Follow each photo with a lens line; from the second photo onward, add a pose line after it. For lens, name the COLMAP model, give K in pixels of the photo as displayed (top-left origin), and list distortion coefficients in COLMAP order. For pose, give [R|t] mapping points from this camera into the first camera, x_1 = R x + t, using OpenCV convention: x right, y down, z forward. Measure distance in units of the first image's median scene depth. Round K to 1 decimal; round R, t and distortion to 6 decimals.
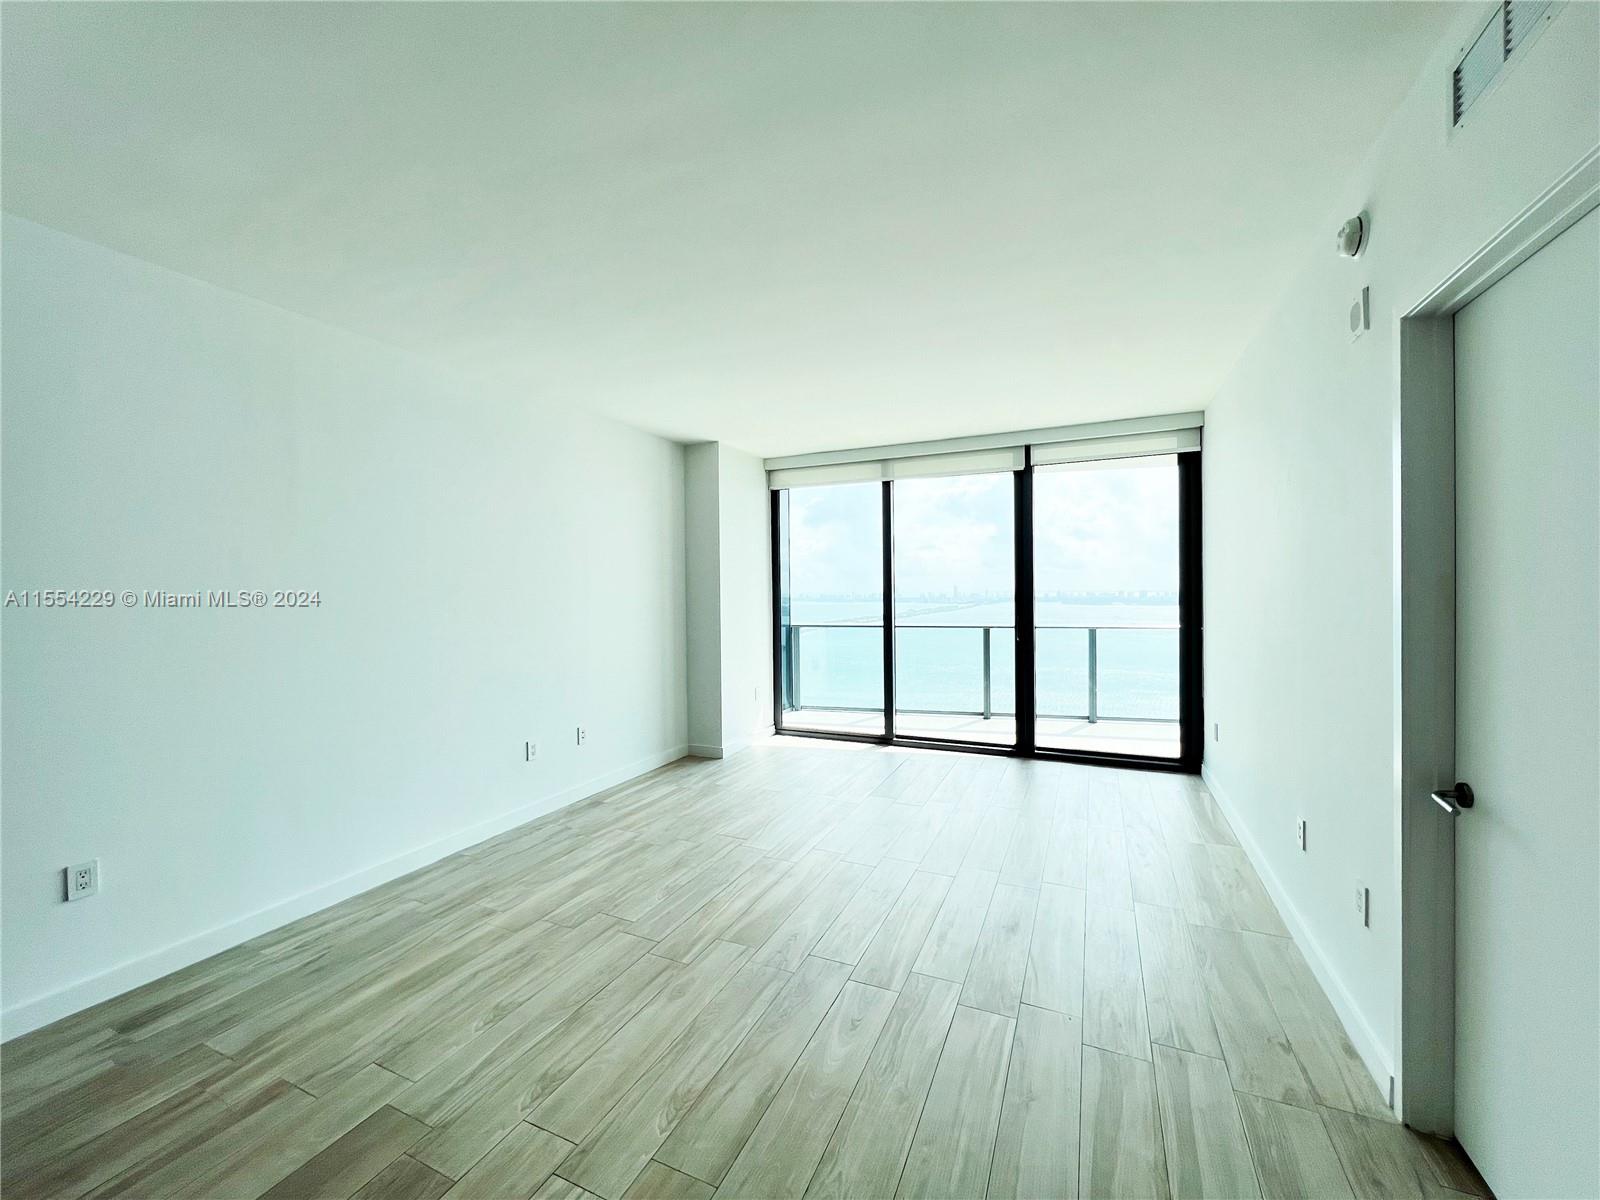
lens RADIAL K [[641.5, 0, 797.0], [0, 641.5, 594.9], [0, 0, 1]] dist [-0.000684, -0.000067]
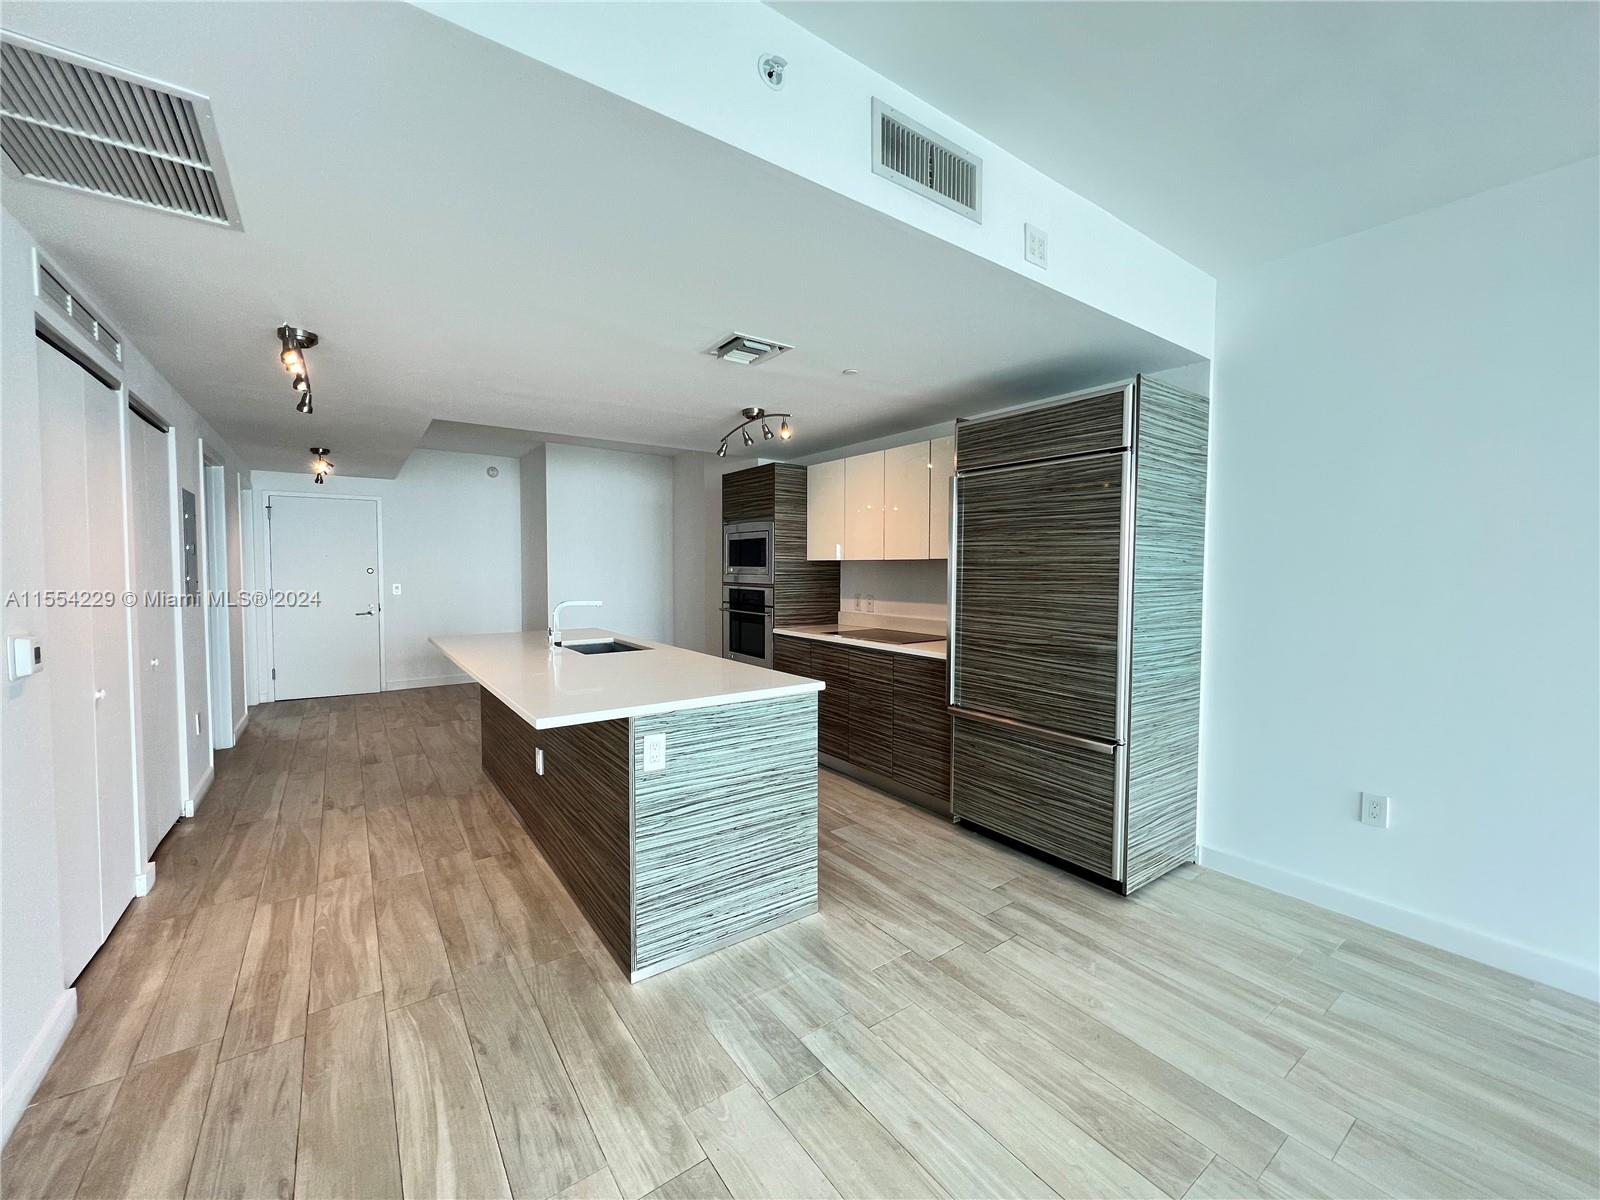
lens RADIAL K [[638.1, 0, 796.9], [0, 638.1, 595.4], [0, 0, 1]] dist [-0.001503, -0.000069]
pose [[-0.496033, 0.046624, -0.867051, 0.138965], [-0.004487, 0.998406, 0.056254, 0.005952], [0.868292, 0.031794, -0.495034, 0.282432]]
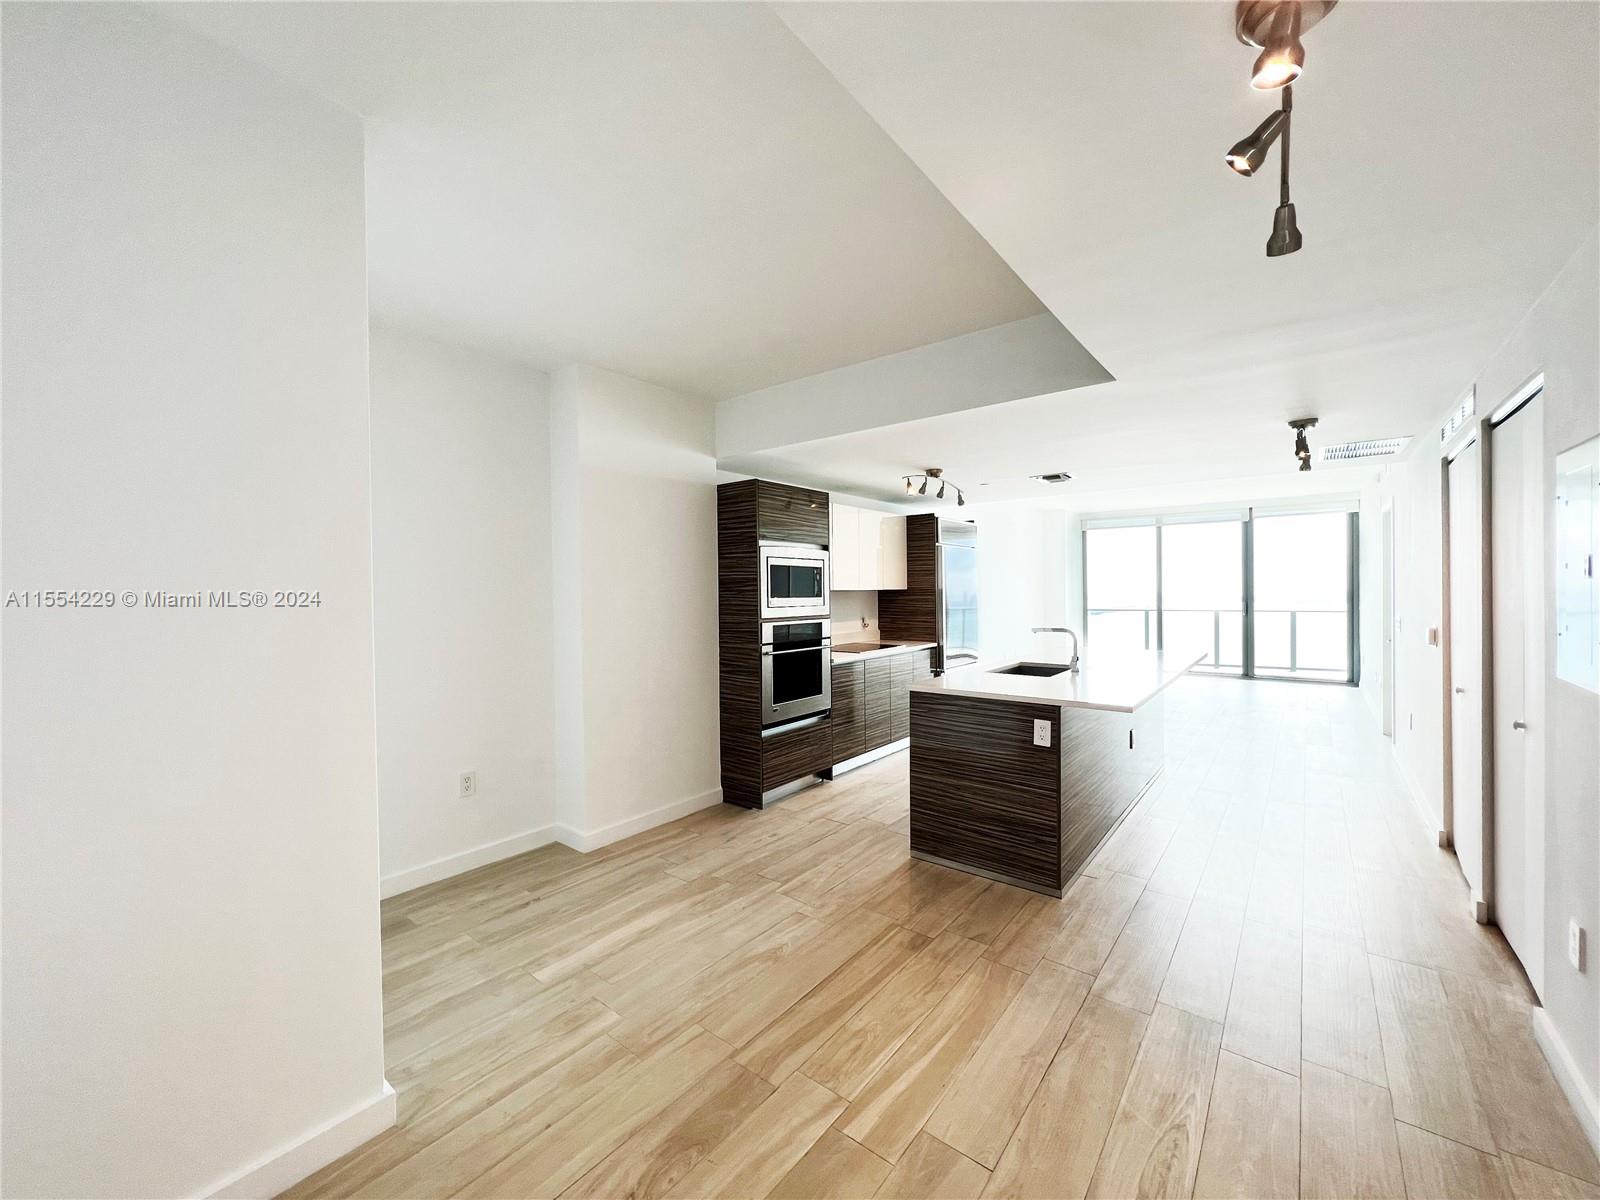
lens RADIAL K [[638.1, 0, 796.9], [0, 638.1, 595.4], [0, 0, 1]] dist [-0.001503, -0.000069]
pose [[0.970713, 0.002356, -0.240232, -0.446643], [-0.001578, 0.999993, 0.003430, 0.011068], [0.240238, -0.002951, 0.970710, -1.047198]]
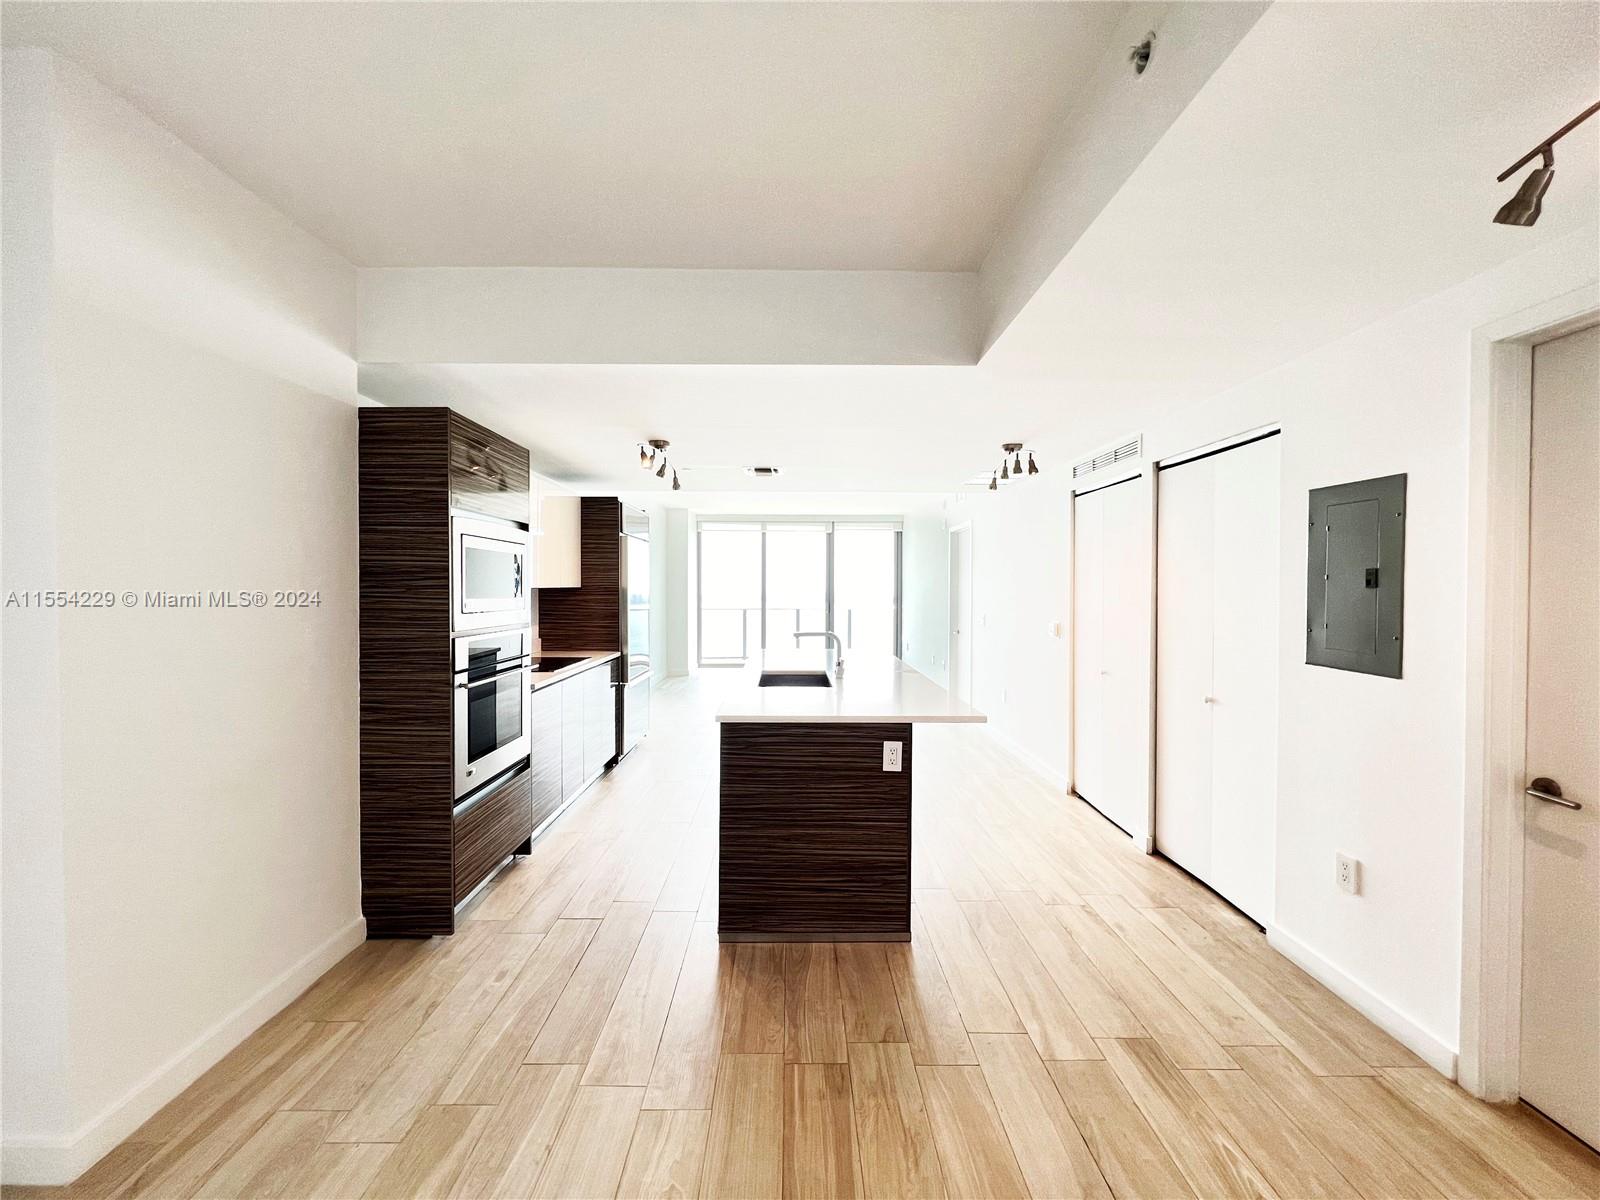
lens RADIAL K [[638.1, 0, 796.9], [0, 638.1, 595.4], [0, 0, 1]] dist [-0.001503, -0.000069]
pose [[0.904617, 0.008639, 0.426138, -0.643351], [-0.010061, 0.999949, 0.001086, 0.011337], [-0.426107, -0.005270, 0.904658, -0.860312]]
